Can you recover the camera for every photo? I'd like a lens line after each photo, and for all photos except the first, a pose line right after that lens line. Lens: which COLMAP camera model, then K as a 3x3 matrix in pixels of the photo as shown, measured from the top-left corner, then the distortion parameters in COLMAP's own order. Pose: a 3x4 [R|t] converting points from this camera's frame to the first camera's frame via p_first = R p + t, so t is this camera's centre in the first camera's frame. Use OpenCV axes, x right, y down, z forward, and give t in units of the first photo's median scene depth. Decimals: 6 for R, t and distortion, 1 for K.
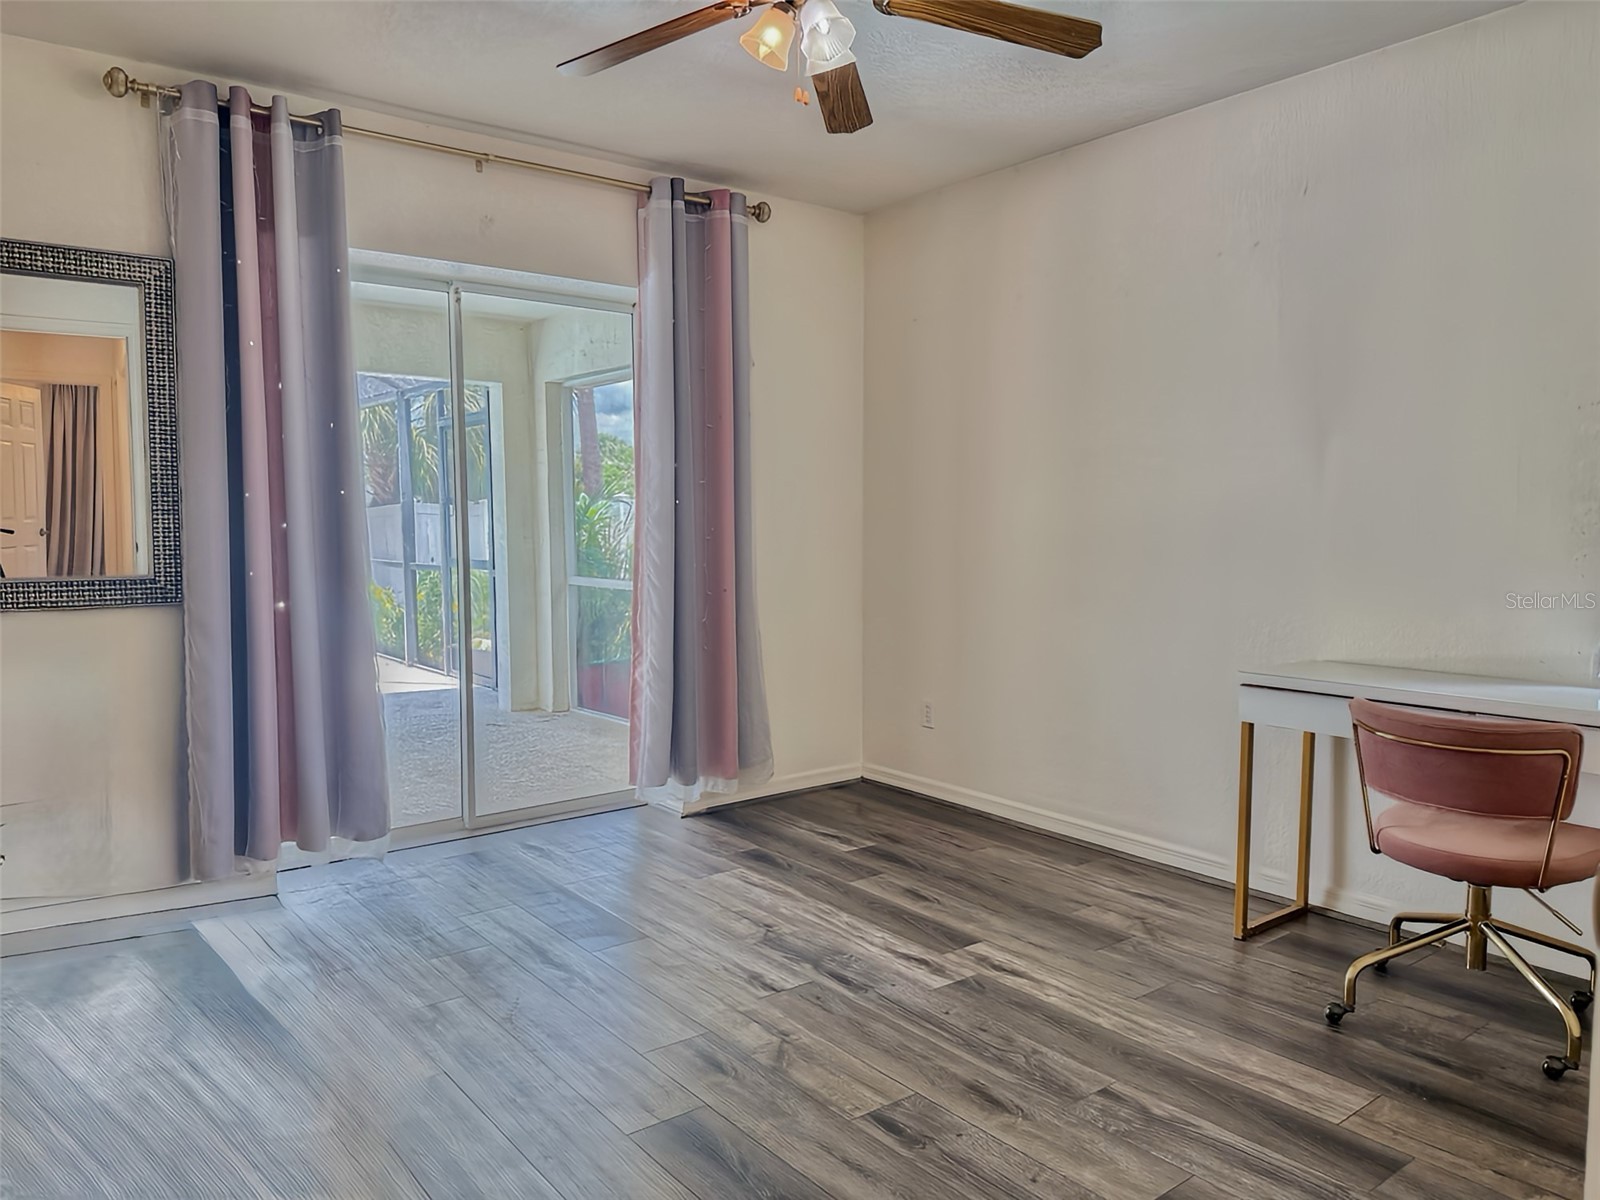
lens RADIAL K [[1122.1, 0, 813.7], [0, 1122.1, 602.4], [0, 0, 1]] dist [0.087508, -0.137672]
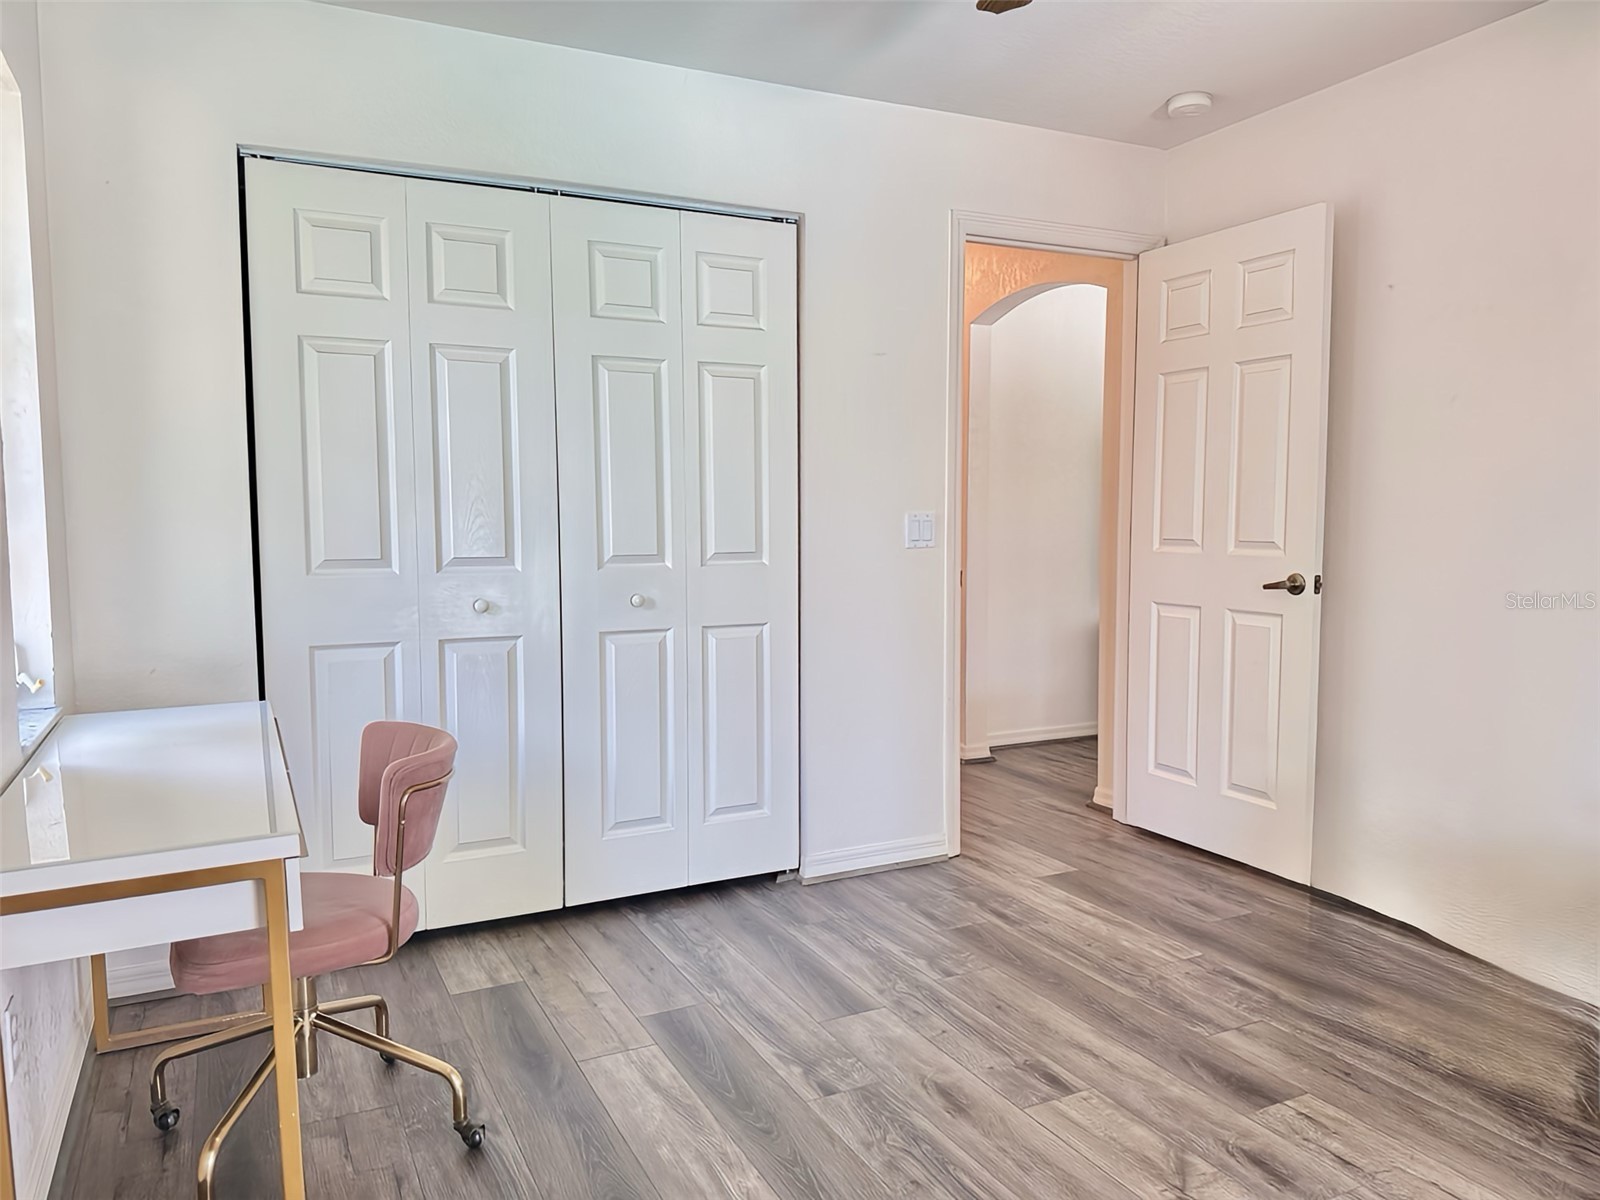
lens RADIAL K [[1122.1, 0, 813.7], [0, 1122.1, 602.4], [0, 0, 1]] dist [0.087508, -0.137672]
pose [[-0.979864, -0.015226, 0.199085, 0.064049], [0.015205, 0.988503, 0.150437, -0.119080], [-0.199086, 0.150435, -0.968367, 1.568918]]
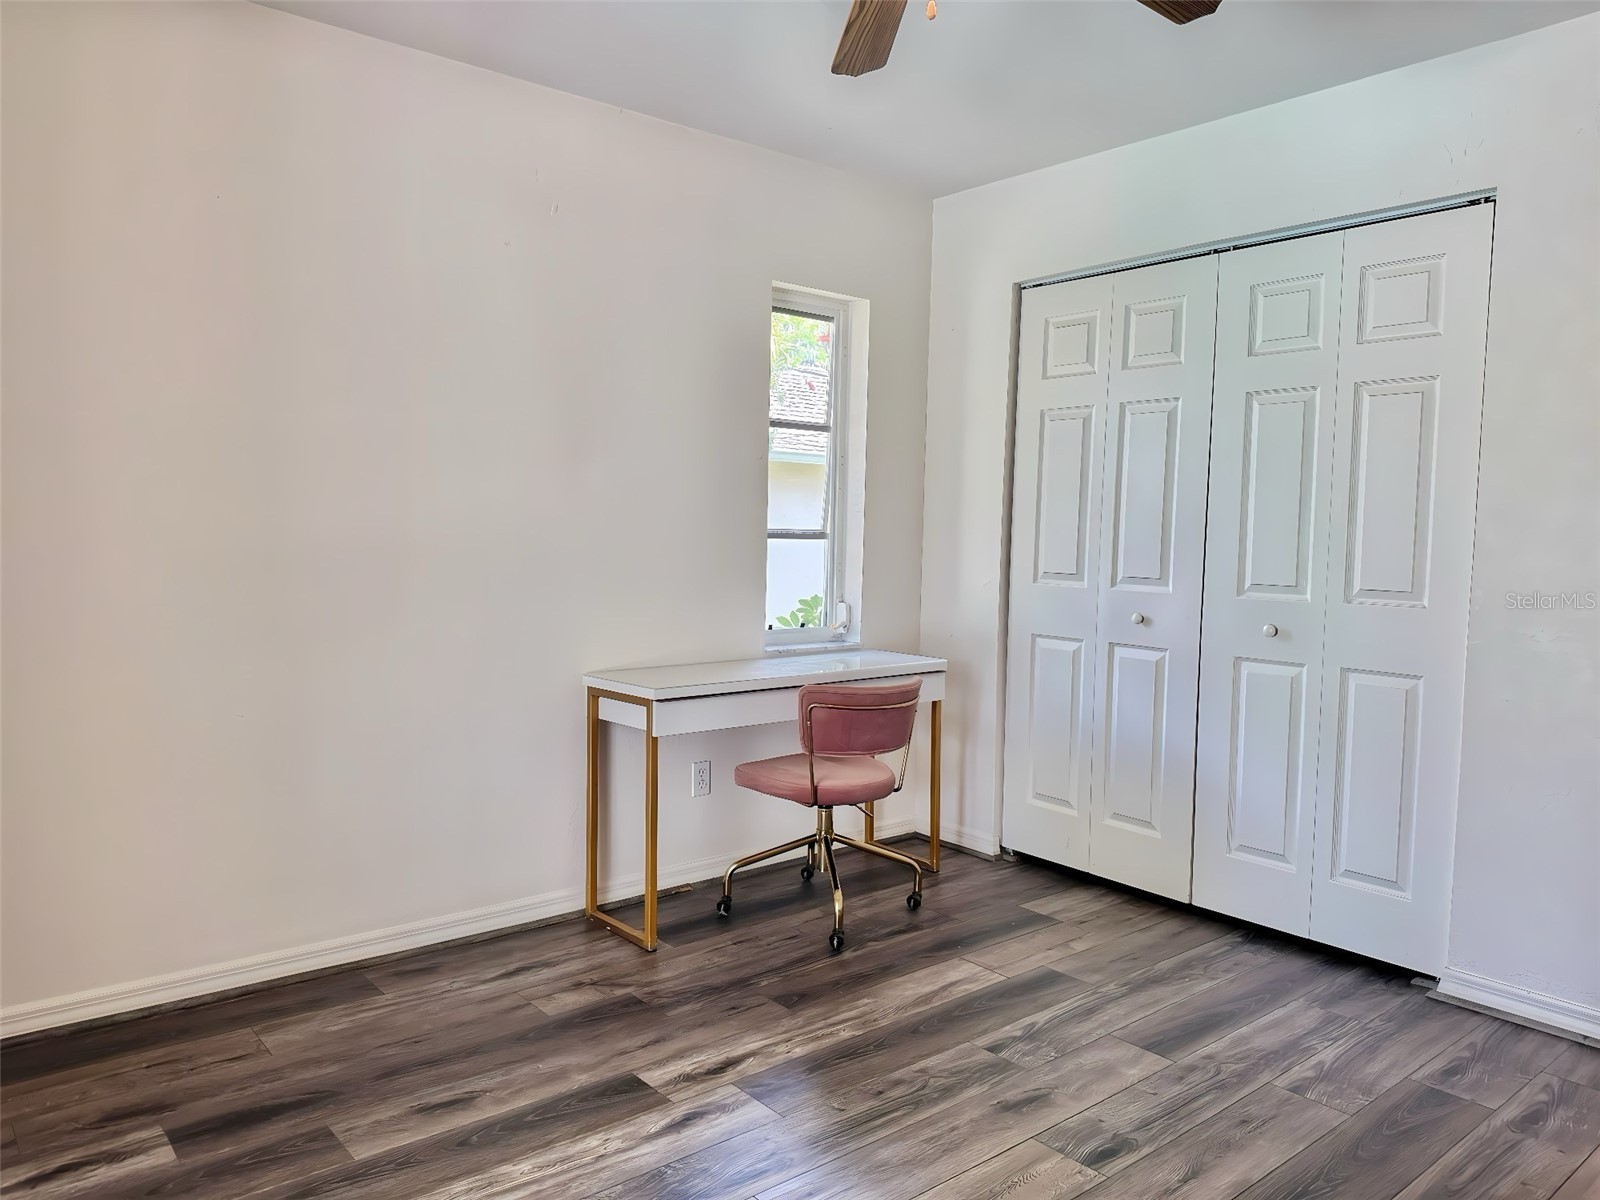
lens RADIAL K [[1148.7, 0, 845.5], [0, 1148.7, 604.7], [0, 0, 1]] dist [0.080445, -0.070478]
pose [[-0.058077, -0.065893, 0.996135, -0.702280], [0.044926, 0.996636, 0.068546, -0.076777], [-0.997301, 0.048733, -0.054921, 0.977202]]
